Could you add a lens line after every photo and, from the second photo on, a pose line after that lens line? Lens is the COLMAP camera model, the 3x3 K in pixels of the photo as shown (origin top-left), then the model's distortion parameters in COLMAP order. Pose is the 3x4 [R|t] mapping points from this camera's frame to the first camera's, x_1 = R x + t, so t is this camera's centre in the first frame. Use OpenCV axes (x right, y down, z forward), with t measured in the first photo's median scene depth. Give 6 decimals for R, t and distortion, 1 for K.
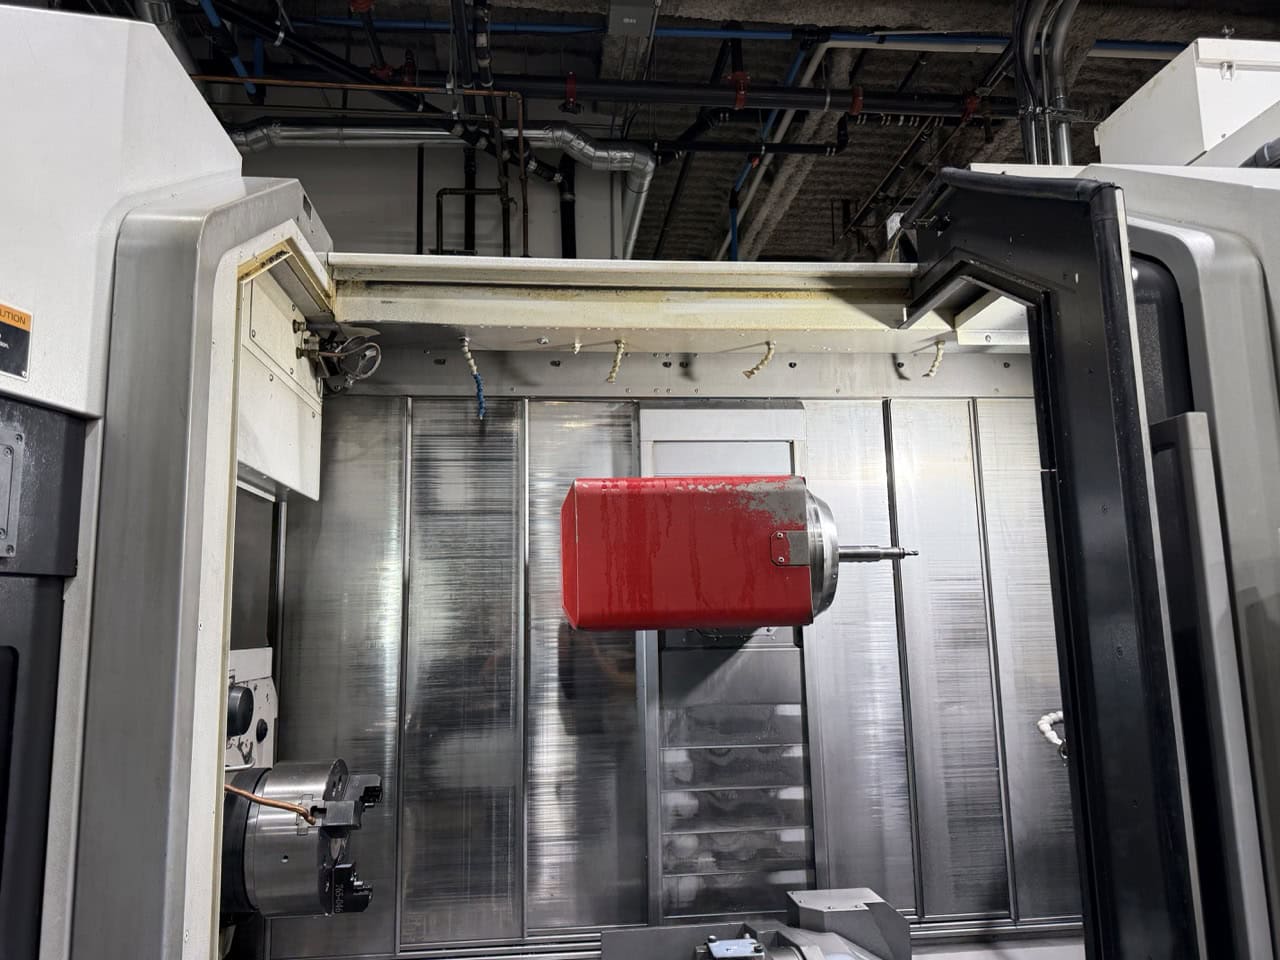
lens RADIAL K [[903.8, 0, 640.0], [0, 903.8, 480.0], [0, 0, 1]] dist [0.078786, -0.139320]
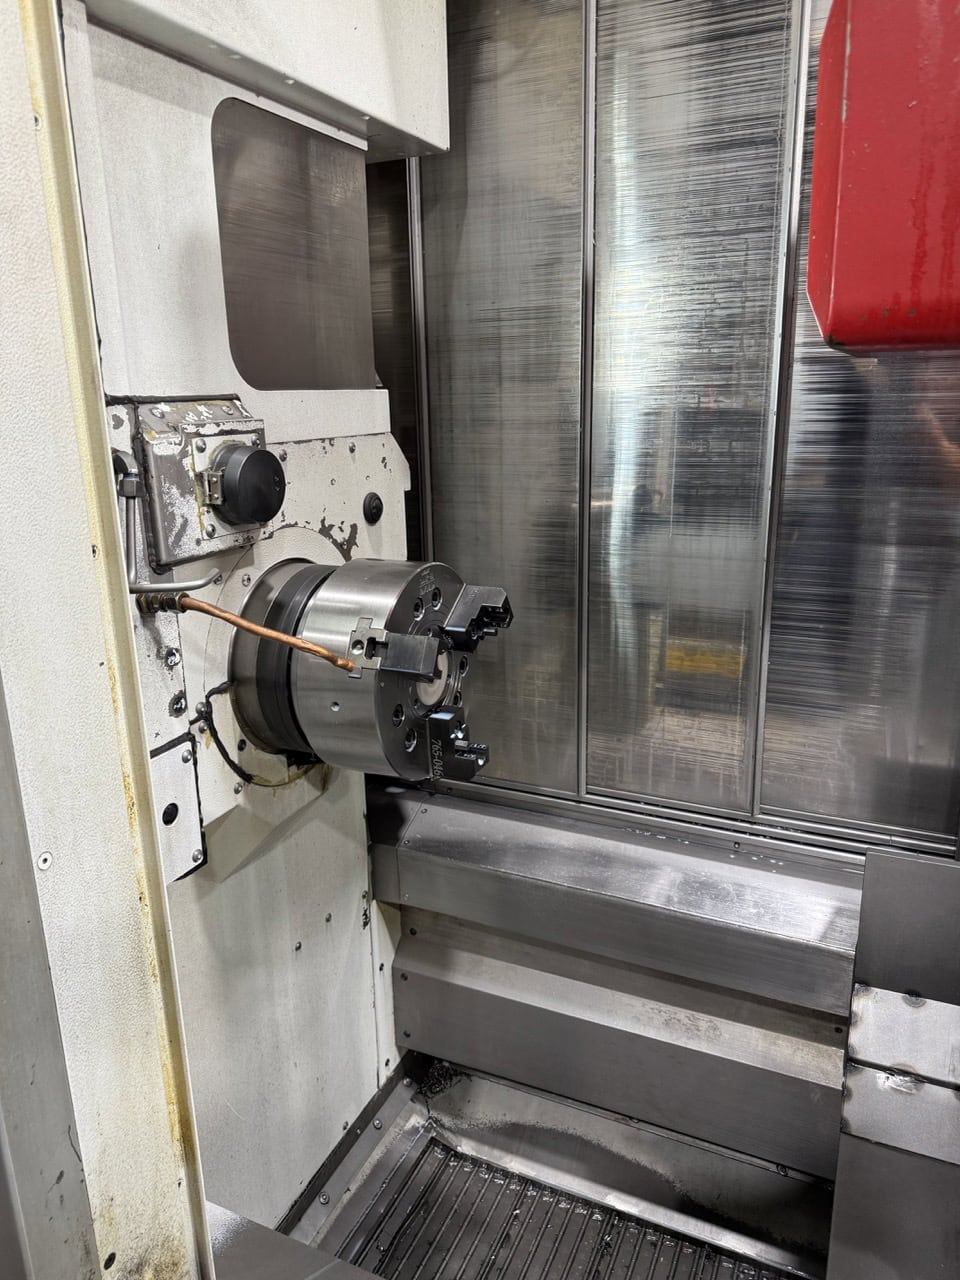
lens RADIAL K [[903.8, 0, 480.0], [0, 903.8, 640.0], [0, 0, 1]] dist [0.078786, -0.139320]
pose [[0.862291, 0.137102, -0.487502, 0.014565], [0.081442, 0.912581, 0.400702, 0.076159], [0.499822, -0.385225, 0.775745, 0.378523]]
